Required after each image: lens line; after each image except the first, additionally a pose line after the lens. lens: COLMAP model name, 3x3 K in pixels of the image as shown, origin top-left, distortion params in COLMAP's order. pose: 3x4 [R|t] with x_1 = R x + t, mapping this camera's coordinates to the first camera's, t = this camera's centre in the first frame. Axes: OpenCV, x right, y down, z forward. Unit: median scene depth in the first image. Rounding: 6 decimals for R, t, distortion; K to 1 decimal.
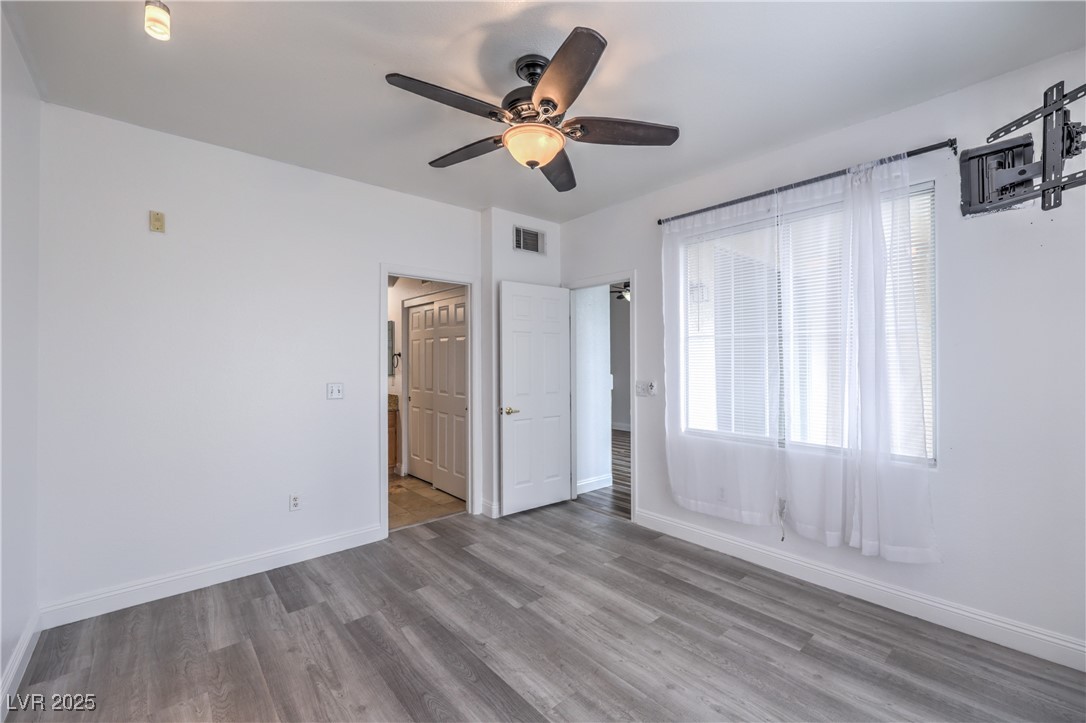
lens RADIAL K [[456.6, 0, 543.0], [0, 456.6, 361.5], [0, 0, 1]] dist [0.000132, 0.000005]
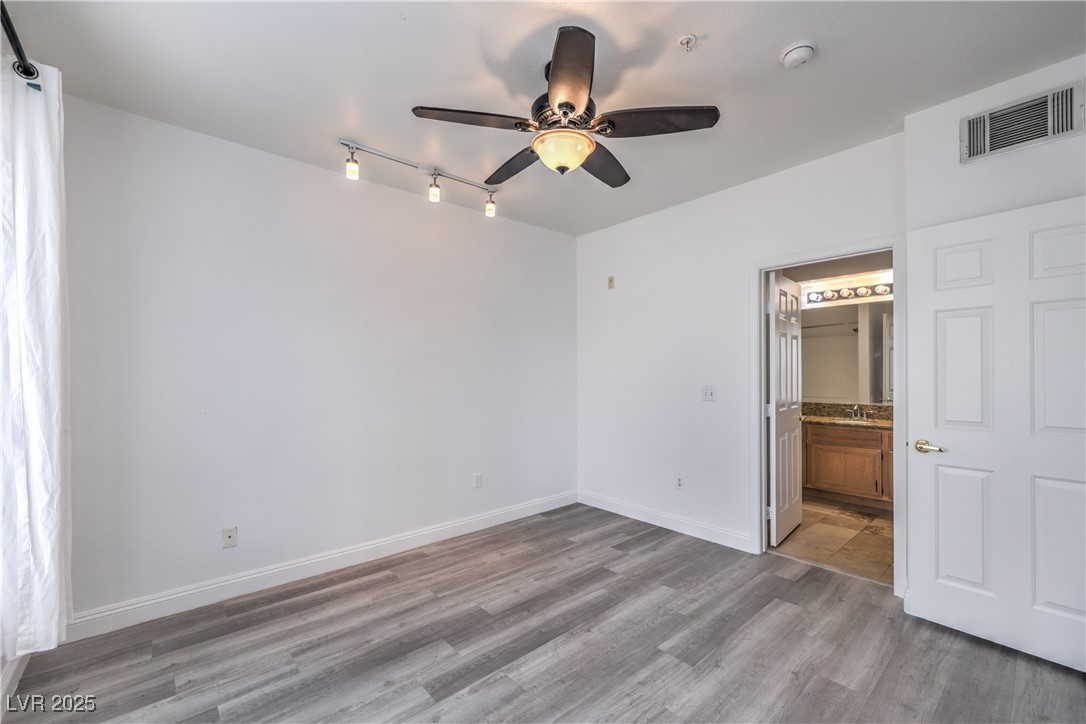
lens RADIAL K [[435.6, 0, 528.3], [0, 435.6, 373.6], [0, 0, 1]] dist [0.000051, 0.000016]
pose [[-0.009353, 0.007589, -0.999927, 0.723871], [0.009701, 0.999925, 0.007498, 0.006667], [0.999909, -0.009630, -0.009426, 0.713237]]
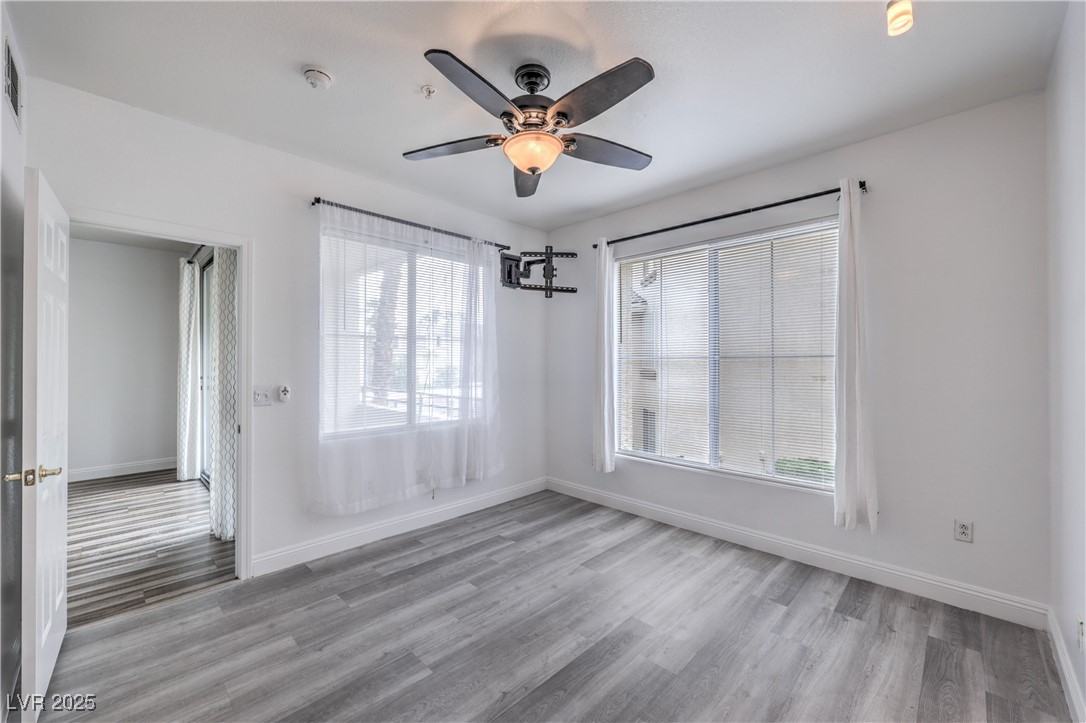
lens RADIAL K [[445.5, 0, 544.7], [0, 445.5, 359.4], [0, 0, 1]] dist [0.000065, -0.000034]
pose [[-0.097636, 0.008747, 0.995184, -0.788740], [-0.000616, 0.999961, -0.008849, 0.006021], [-0.995222, -0.001477, -0.097626, 0.822603]]
